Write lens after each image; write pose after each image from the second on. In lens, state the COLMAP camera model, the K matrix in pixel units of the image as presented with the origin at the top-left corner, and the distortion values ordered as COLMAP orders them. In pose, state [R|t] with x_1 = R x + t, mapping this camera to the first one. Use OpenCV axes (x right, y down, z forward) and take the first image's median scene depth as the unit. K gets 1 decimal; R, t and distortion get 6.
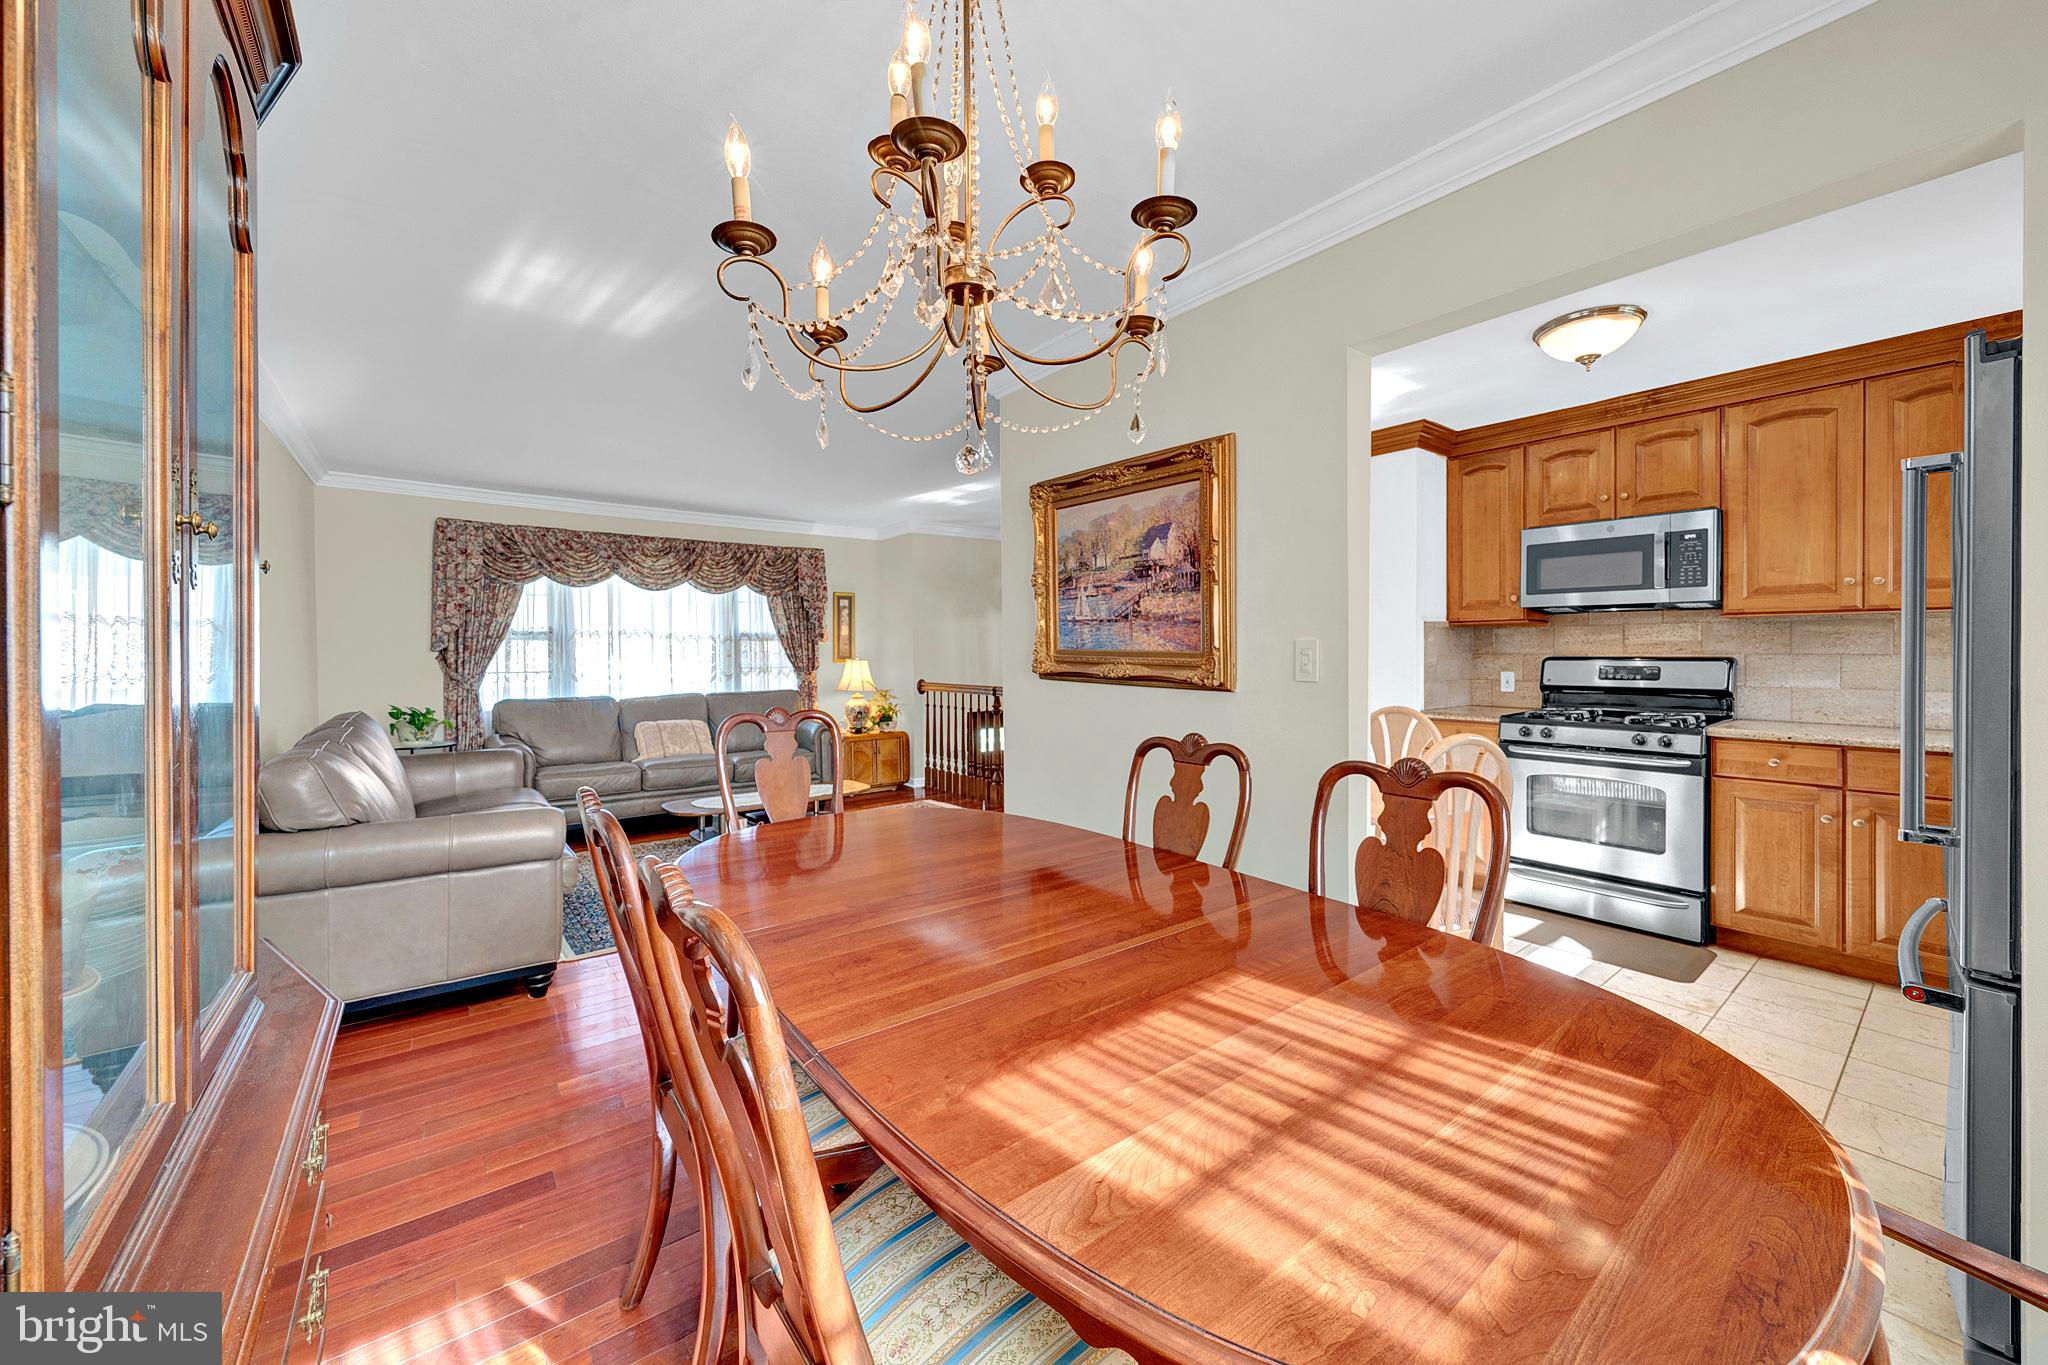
lens RADIAL K [[757.2, 0, 1017.0], [0, 757.2, 659.3], [0, 0, 1]] dist [-0.002390, -0.000326]
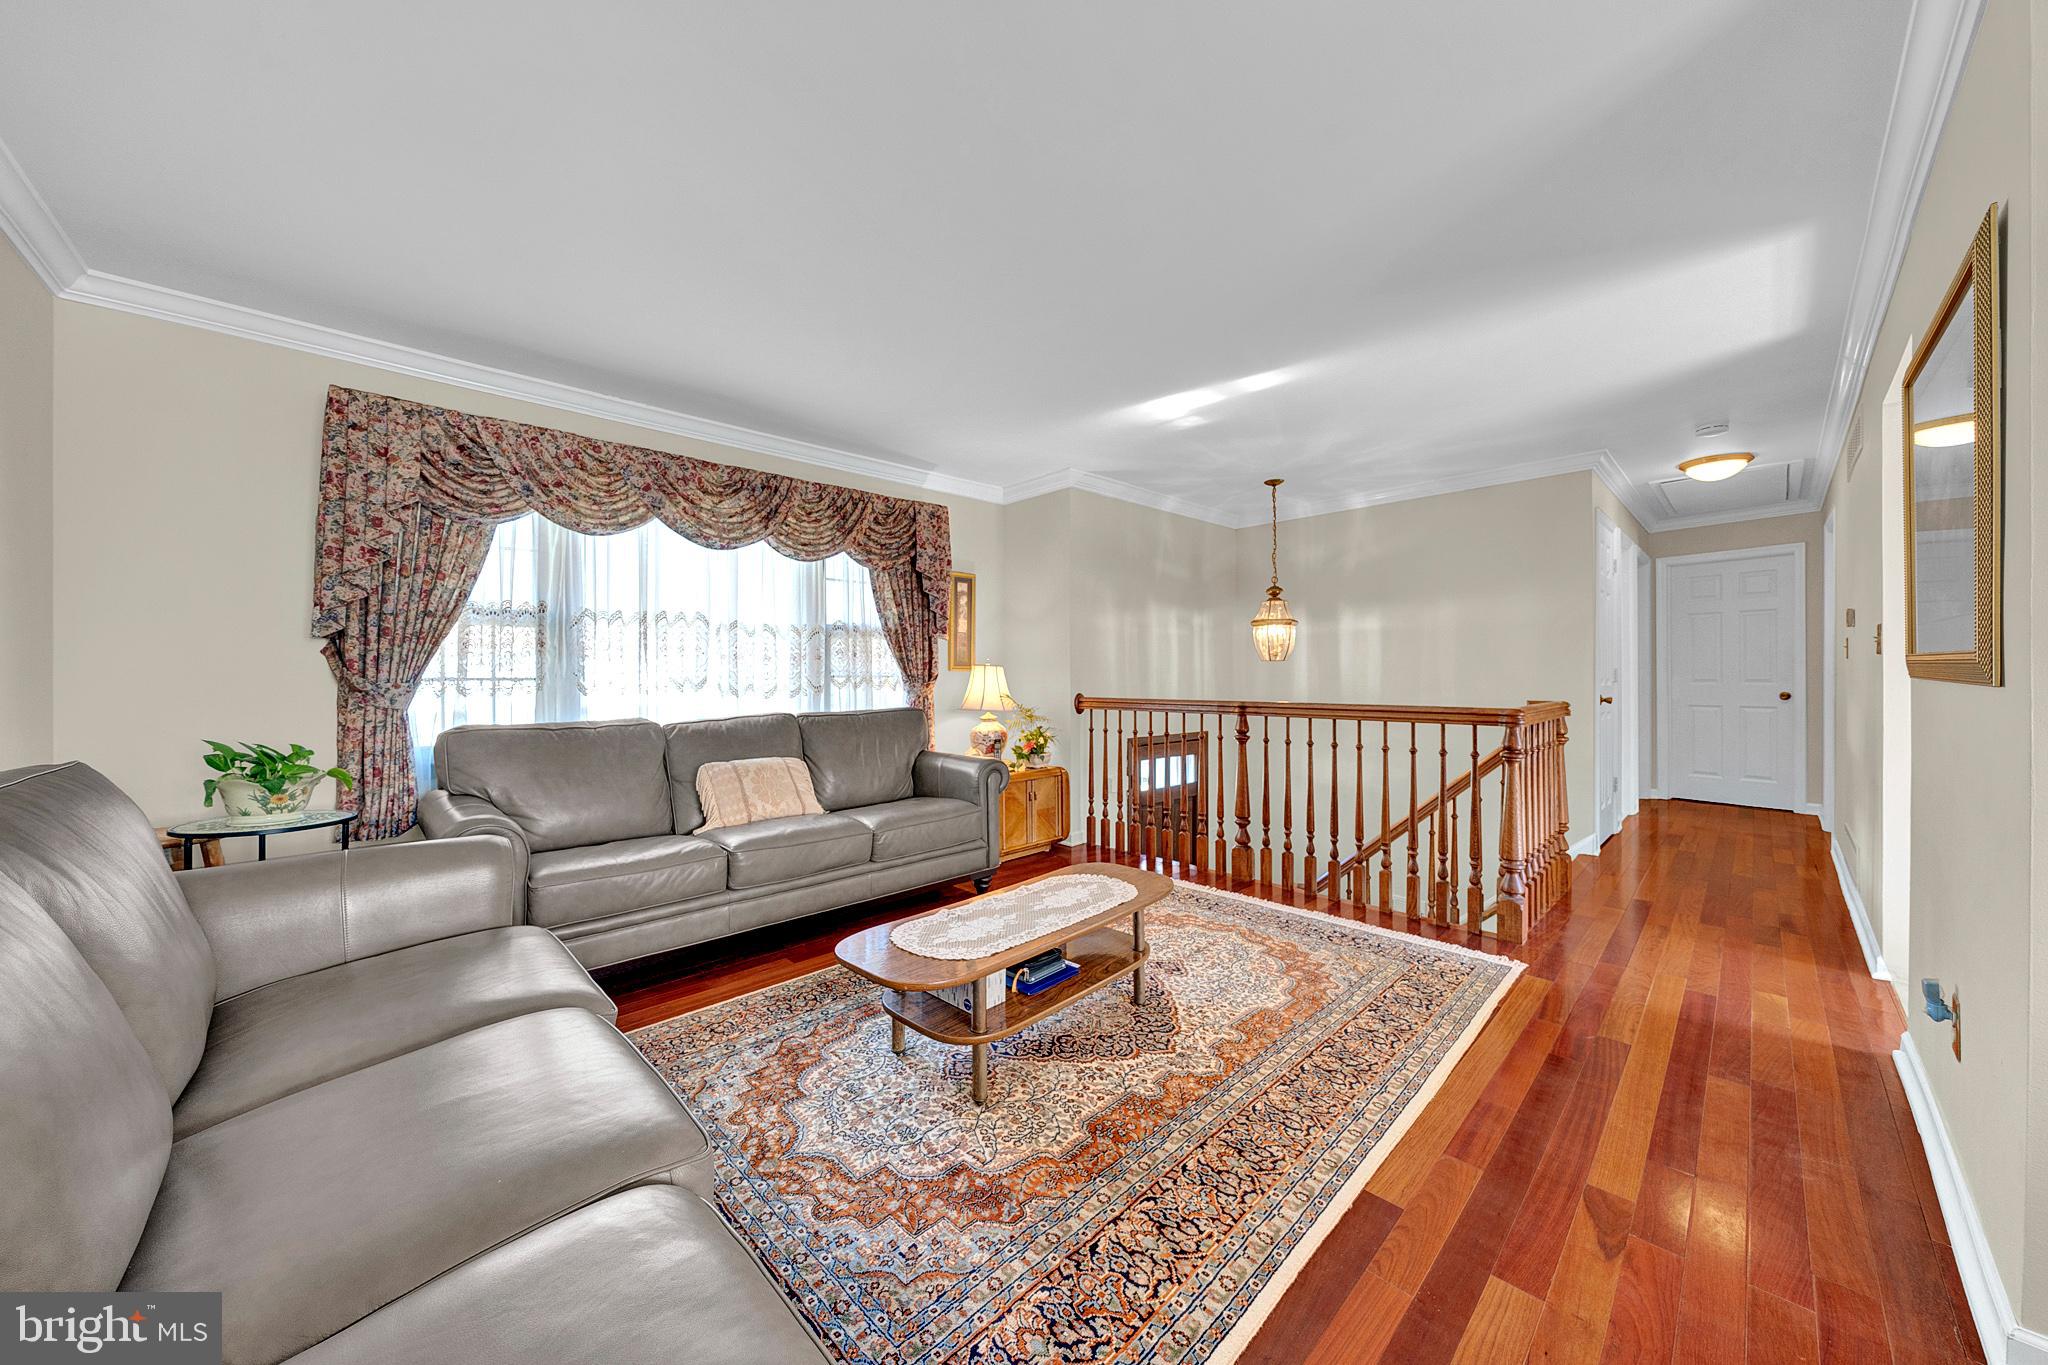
lens RADIAL K [[700.2, 0, 1023.7], [0, 700.2, 668.0], [0, 0, 1]] dist [-0.005567, -0.000045]
pose [[0.994123, -0.001341, 0.108250, -0.292602], [0.004074, 0.999678, -0.025036, 0.022469], [-0.108182, 0.025330, 0.993808, 0.407553]]
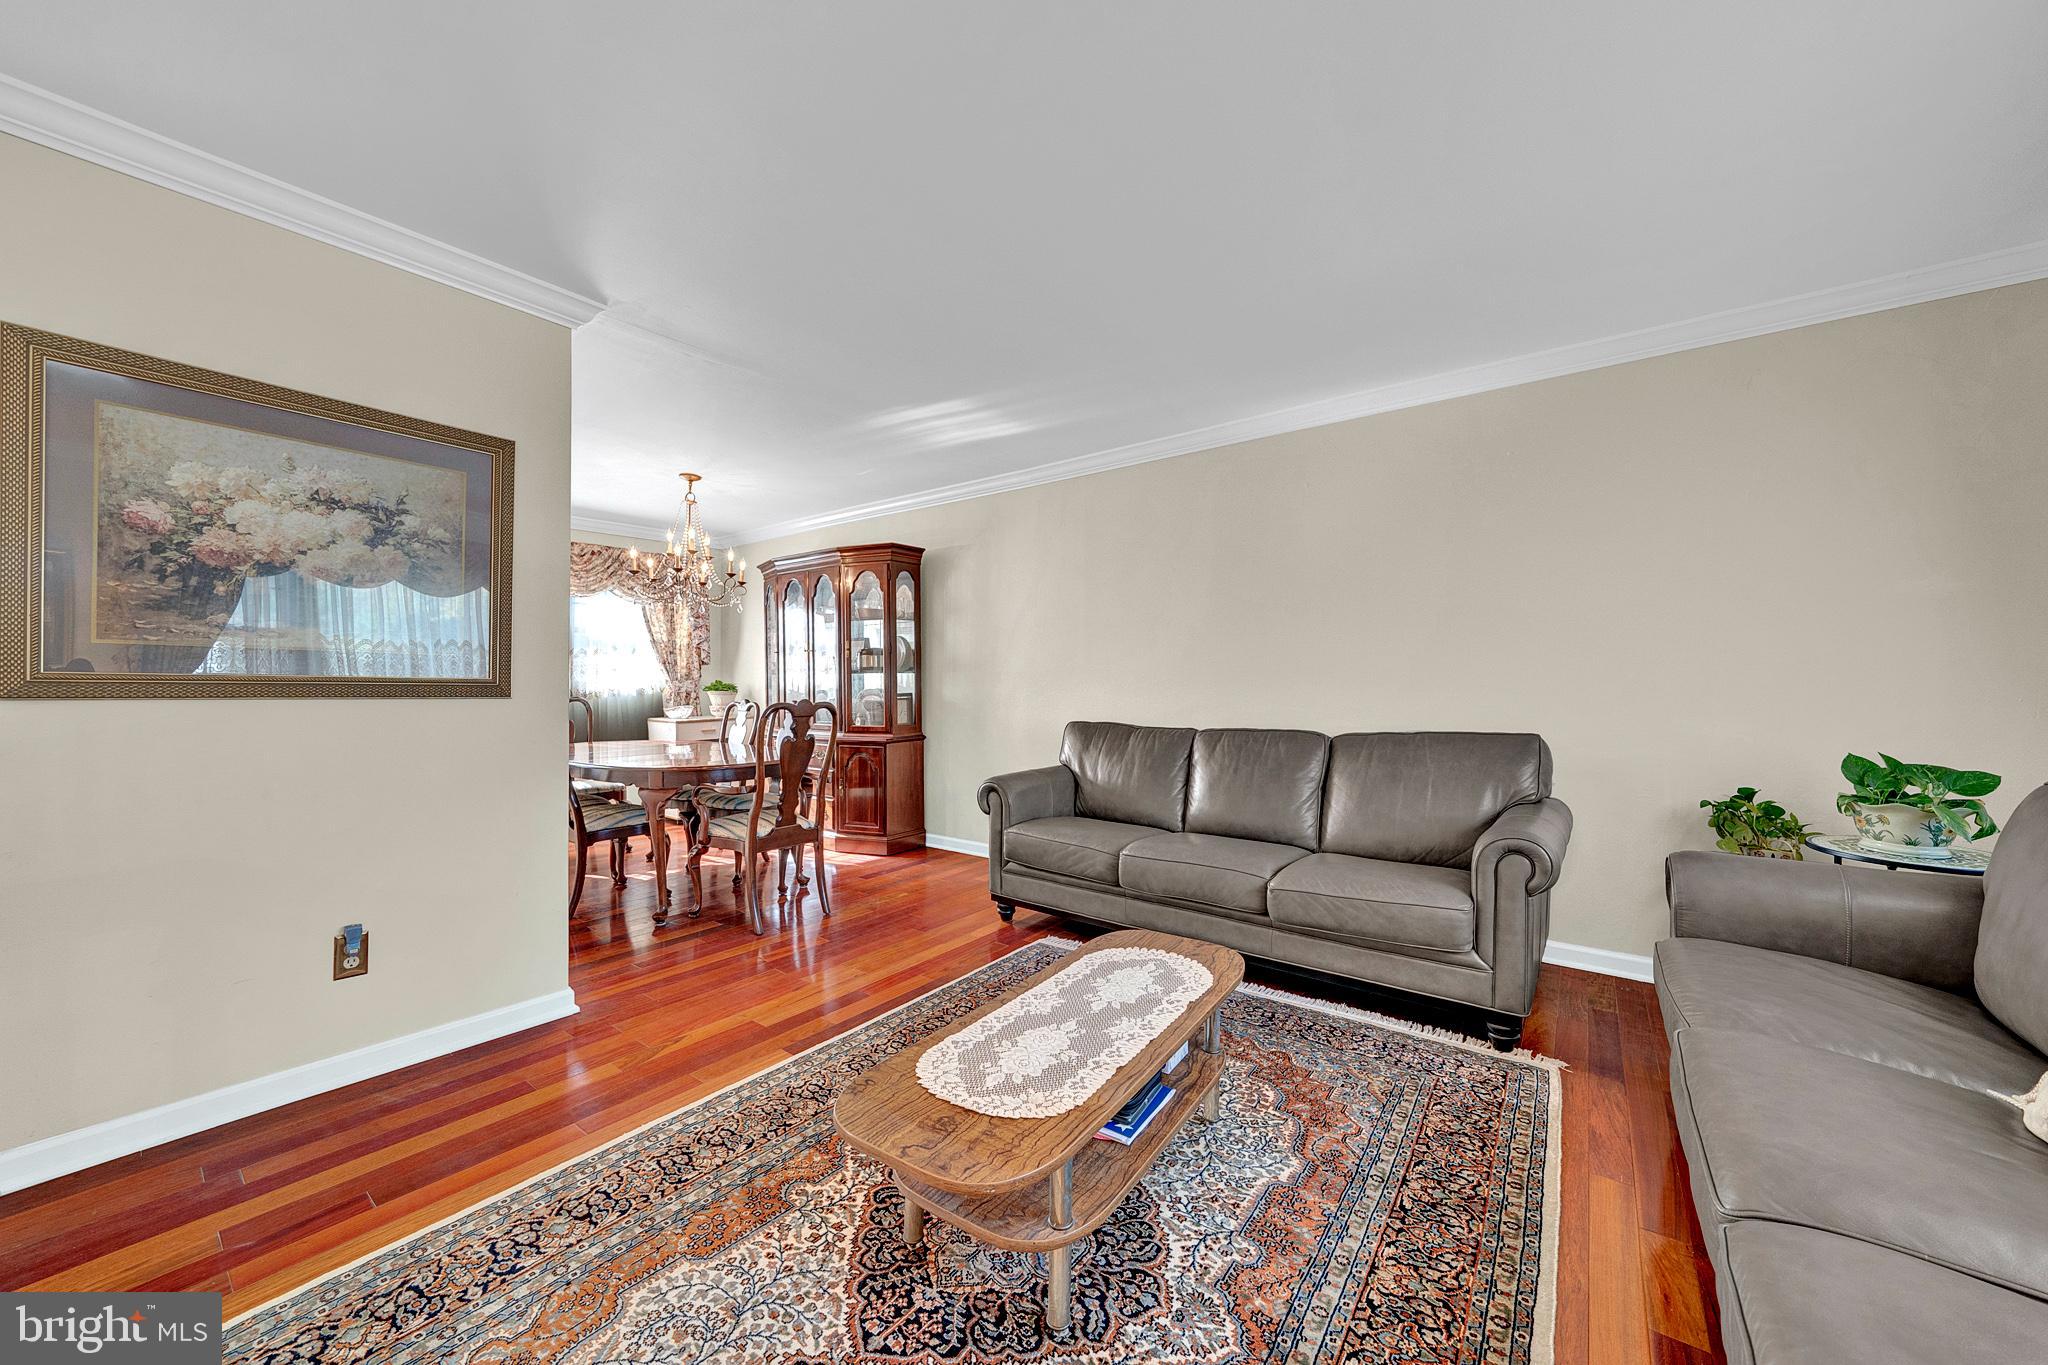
lens RADIAL K [[700.2, 0, 1034.6], [0, 700.2, 679.2], [0, 0, 1]] dist [-0.005567, -0.000045]
pose [[-0.960980, -0.004539, -0.276582, -0.161122], [-0.003632, 0.999986, -0.003793, 0.013712], [0.276596, -0.002640, -0.960983, 1.020631]]
